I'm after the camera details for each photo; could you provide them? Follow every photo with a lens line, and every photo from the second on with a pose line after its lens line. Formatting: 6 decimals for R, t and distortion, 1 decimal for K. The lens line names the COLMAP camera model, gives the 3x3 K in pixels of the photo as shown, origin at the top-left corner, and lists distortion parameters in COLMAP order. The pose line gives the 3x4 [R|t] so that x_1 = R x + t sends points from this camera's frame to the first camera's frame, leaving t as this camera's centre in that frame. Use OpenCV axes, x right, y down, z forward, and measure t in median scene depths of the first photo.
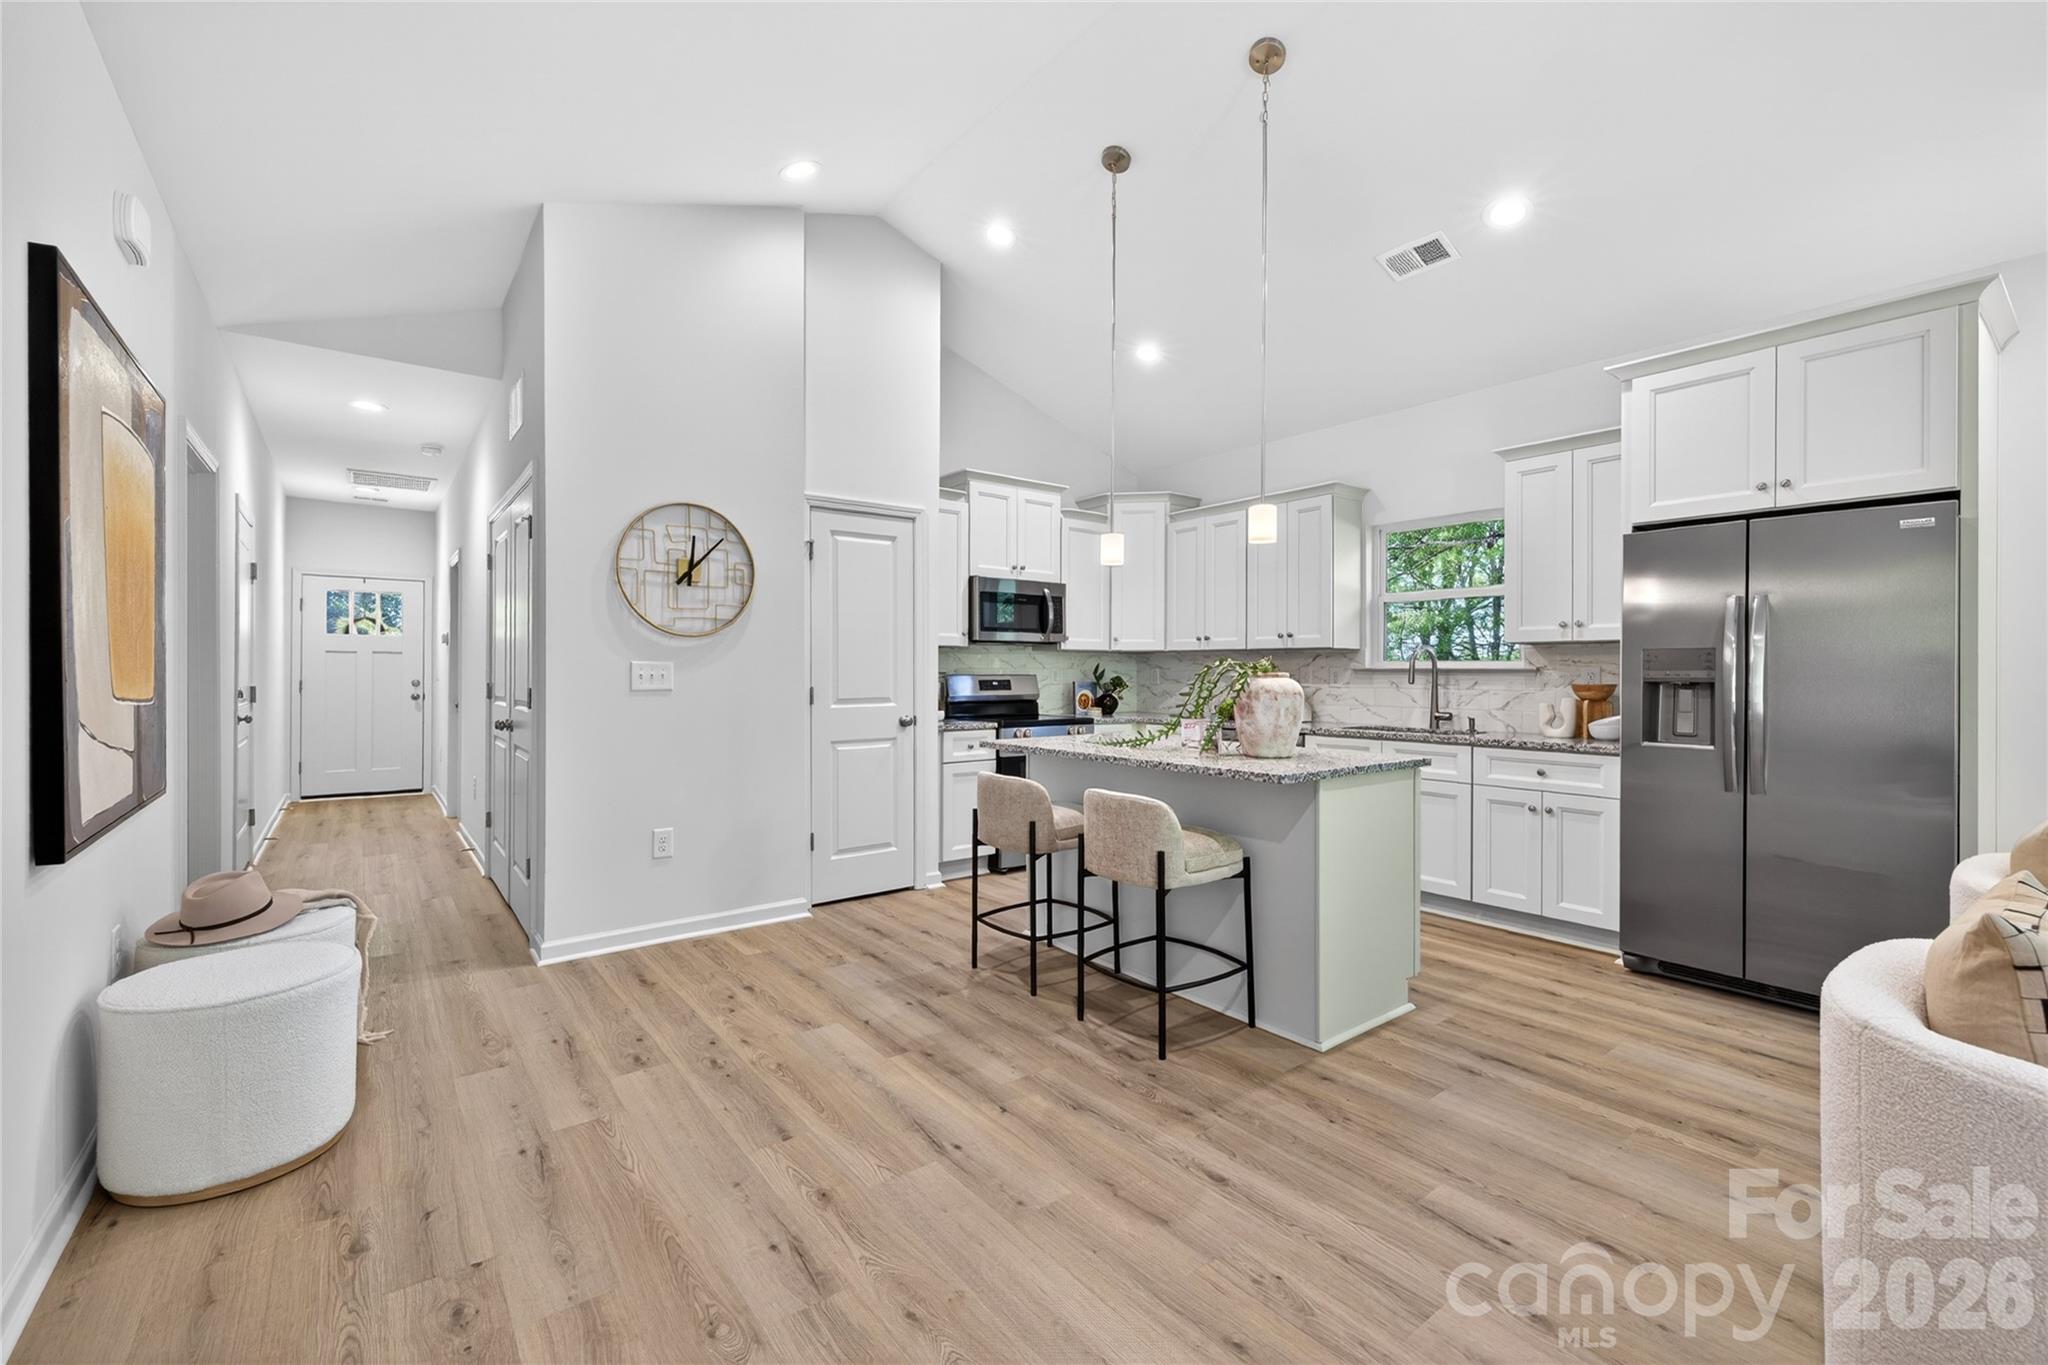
lens RADIAL K [[860.7, 0, 1005.8], [0, 860.7, 680.8], [0, 0, 1]] dist [0.003689, -0.000469]
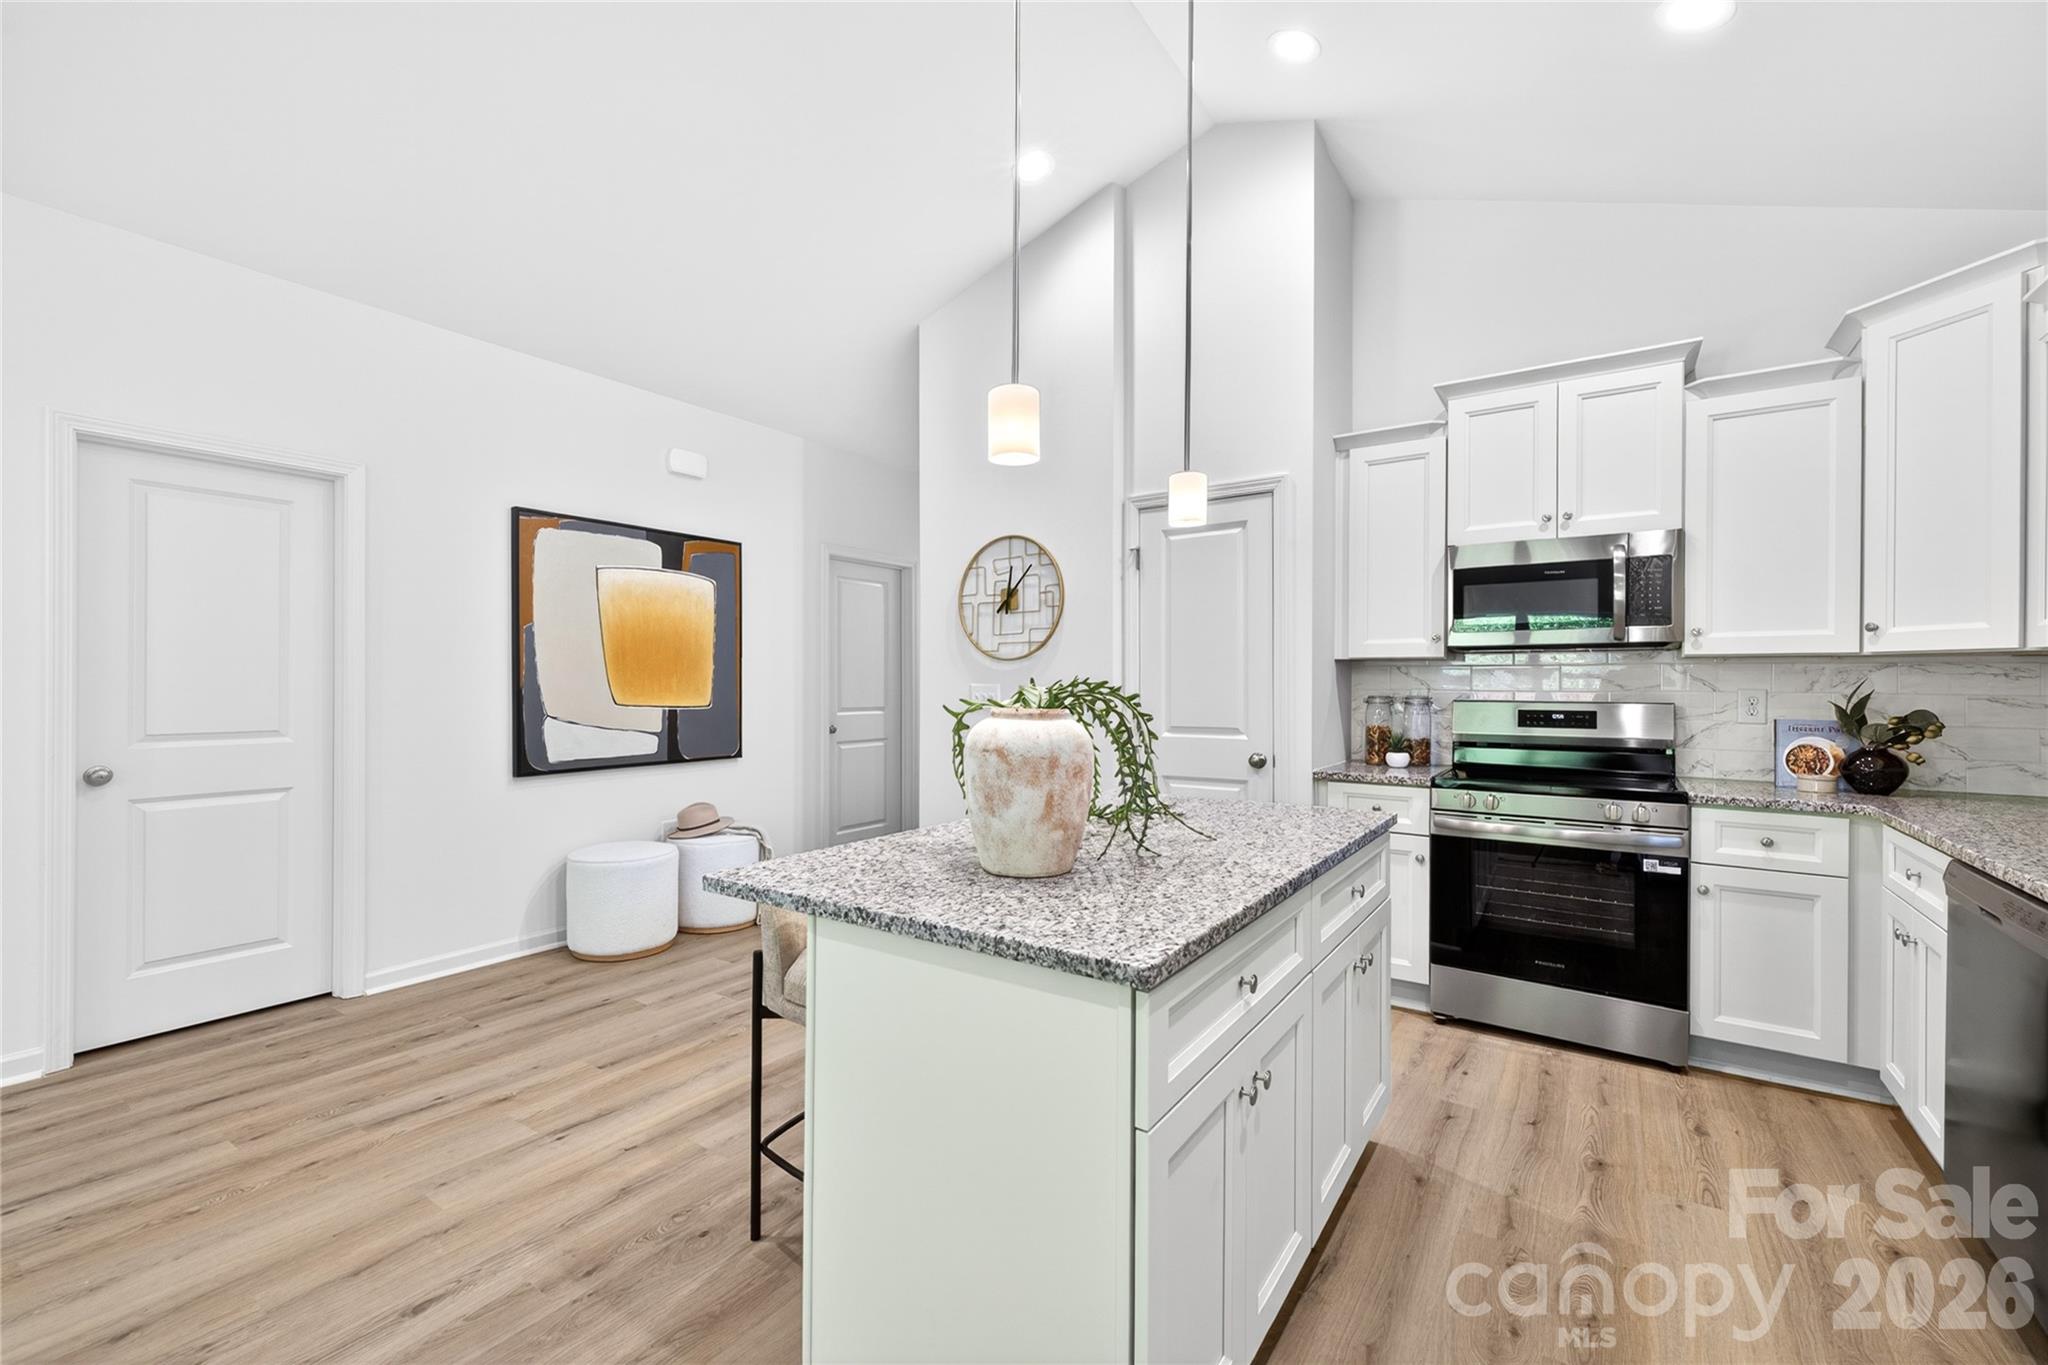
lens RADIAL K [[860.7, 0, 1015.2], [0, 860.7, 684.8], [0, 0, 1]] dist [0.003689, -0.000469]
pose [[0.310401, -0.000599, -0.950605, 0.649494], [-0.012707, 0.999908, -0.004780, -0.016569], [0.950521, 0.013563, 0.310365, 0.678861]]
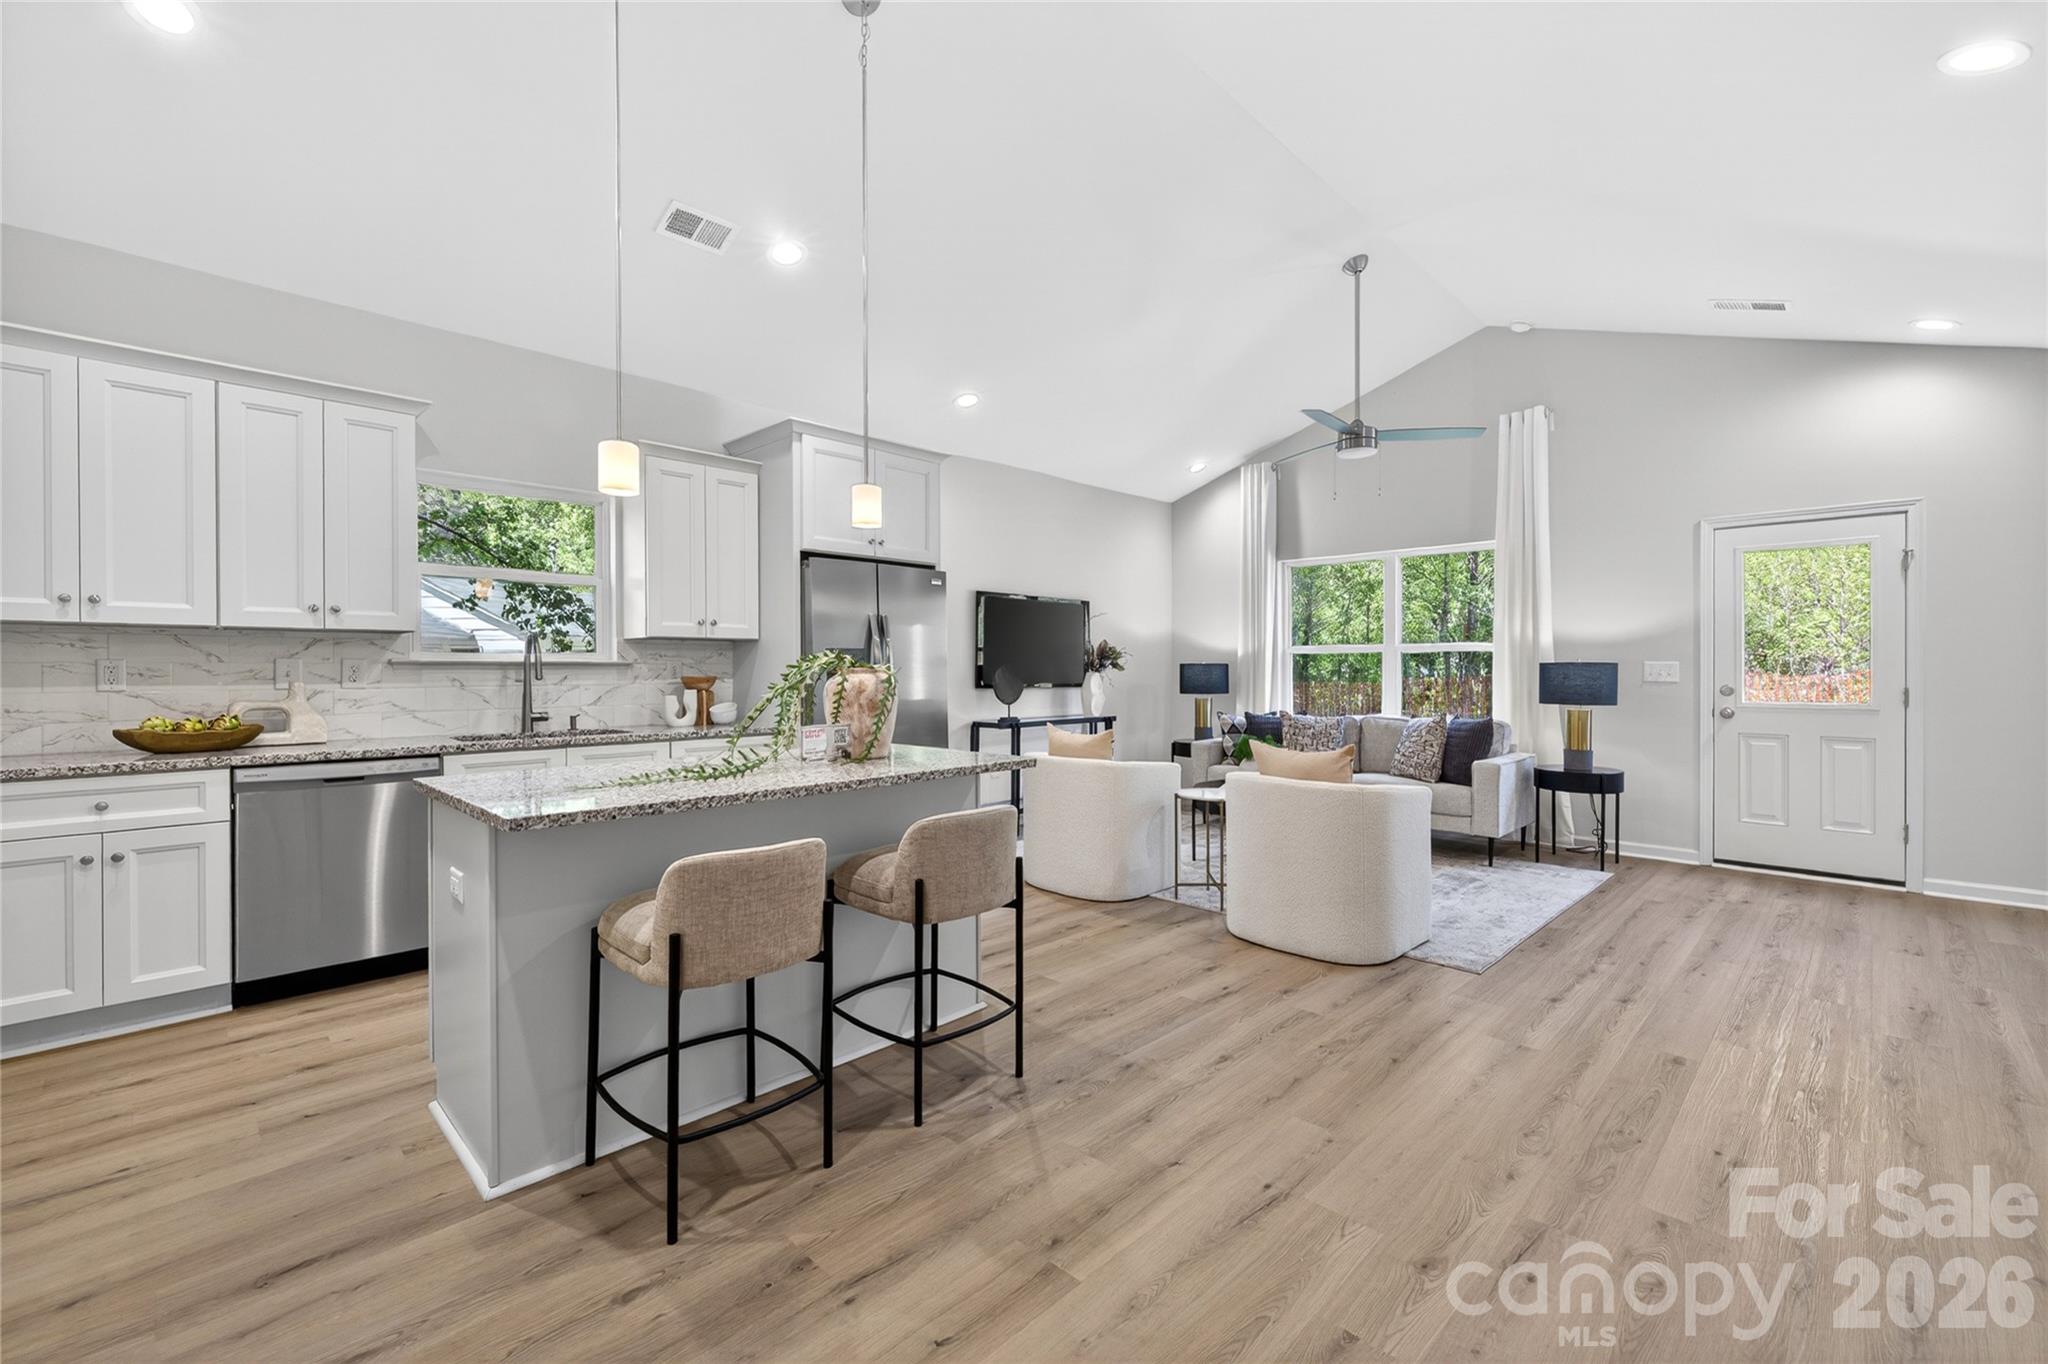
lens RADIAL K [[860.7, 0, 1019.2], [0, 860.7, 684.6], [0, 0, 1]] dist [0.003689, -0.000469]
pose [[-0.143593, -0.024853, 0.989325, -0.518174], [0.008885, 0.999612, 0.026401, -0.011793], [-0.989597, 0.012581, -0.143316, 0.786013]]
